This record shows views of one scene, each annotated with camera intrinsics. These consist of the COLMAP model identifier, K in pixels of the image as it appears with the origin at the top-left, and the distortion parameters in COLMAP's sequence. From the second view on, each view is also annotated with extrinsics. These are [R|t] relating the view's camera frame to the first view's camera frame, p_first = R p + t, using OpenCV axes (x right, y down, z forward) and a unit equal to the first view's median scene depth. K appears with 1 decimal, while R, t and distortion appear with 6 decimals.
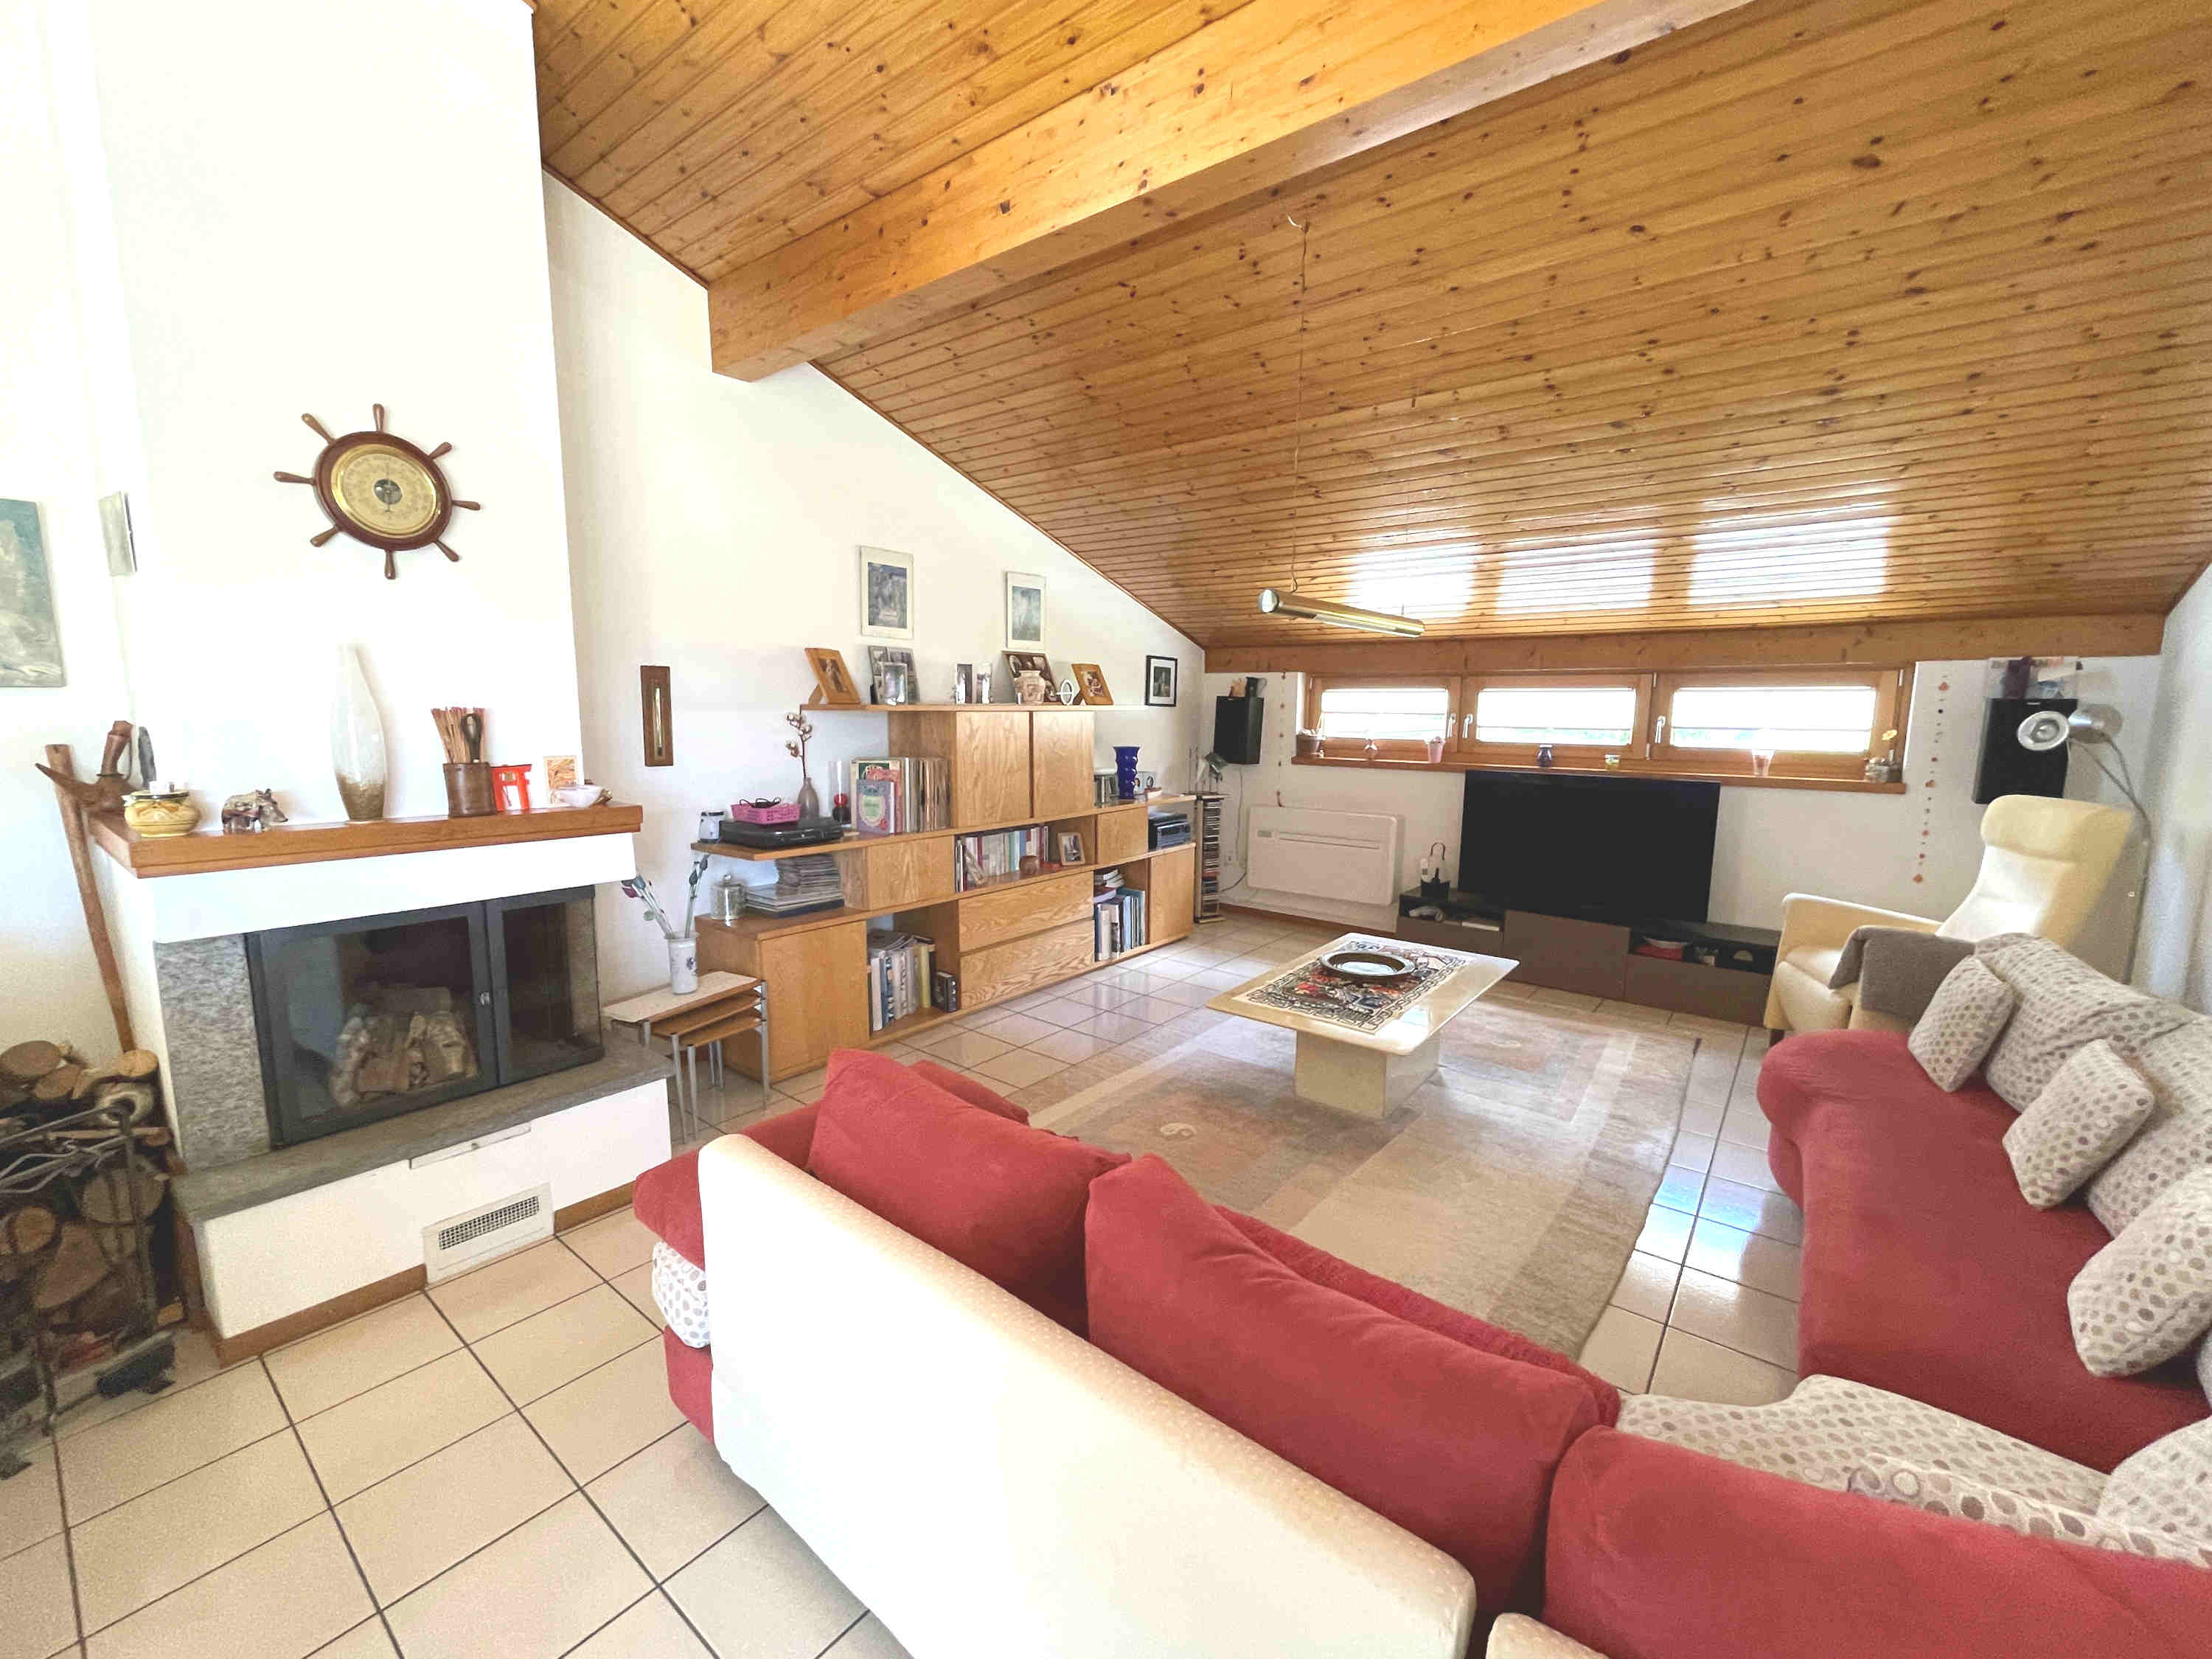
lens RADIAL K [[907.2, 0, 1105.8], [0, 907.2, 826.0], [0, 0, 1]] dist [-0.002398, 0.000665]
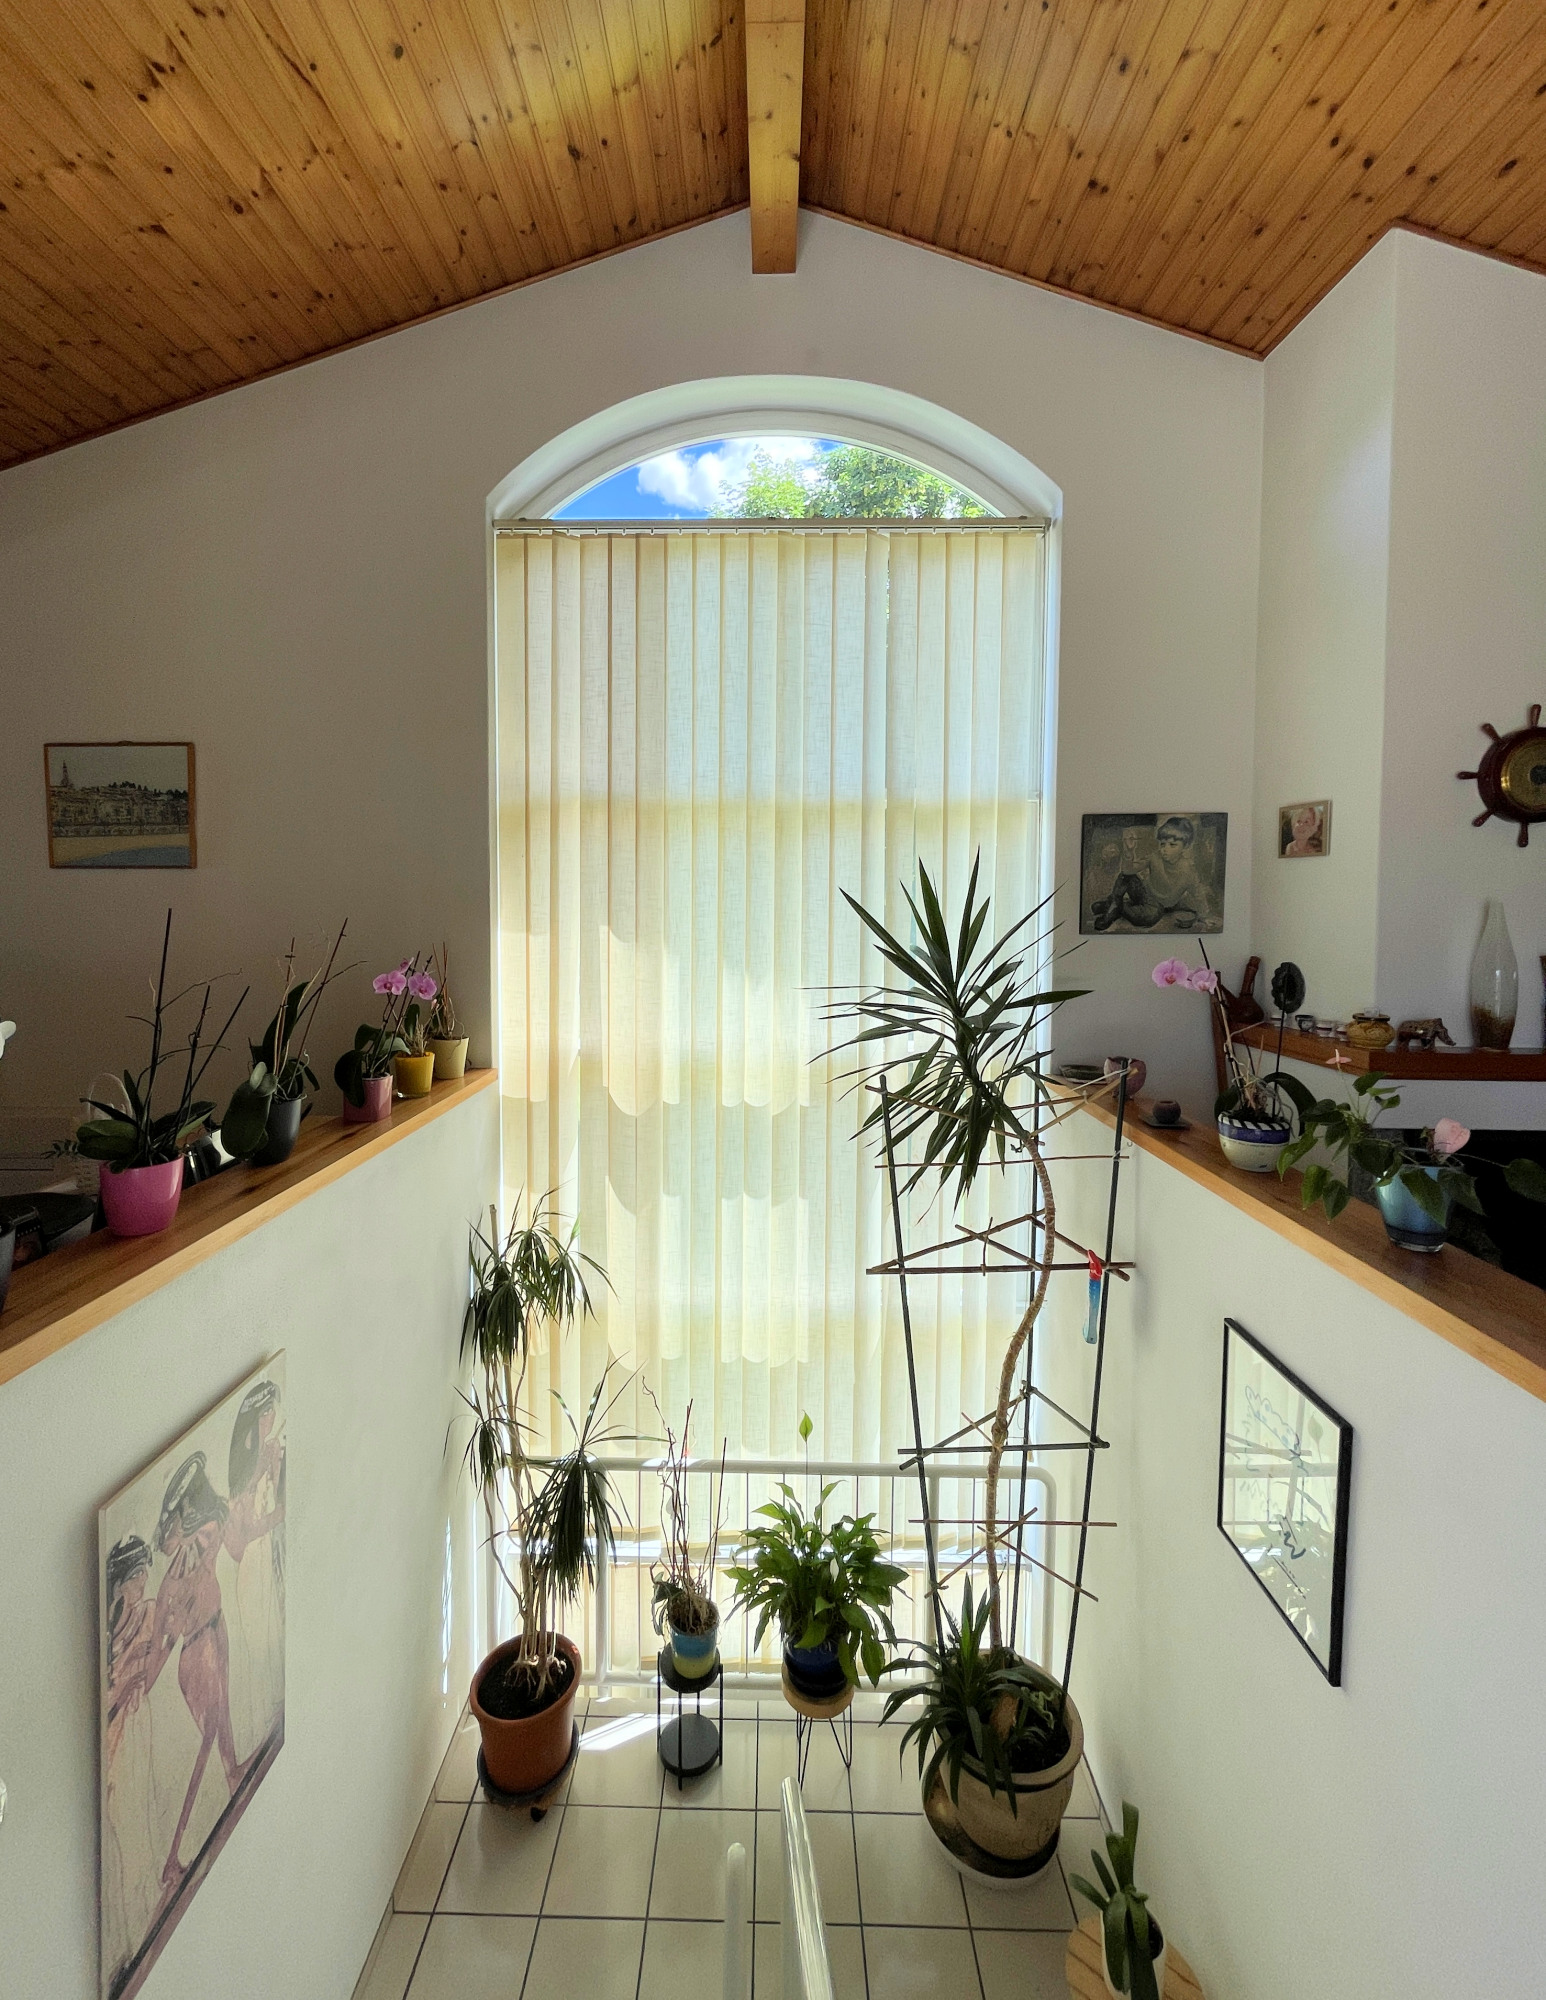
lens RADIAL K [[834.2, 0, 745.7], [0, 834.2, 945.3], [0, 0, 1]] dist [-0.003144, -0.000411]
pose [[0.615942, 0.025909, -0.787365, -0.392382], [-0.102973, 0.993532, -0.047860, 0.008872], [0.781033, 0.110556, 0.614626, -0.317831]]
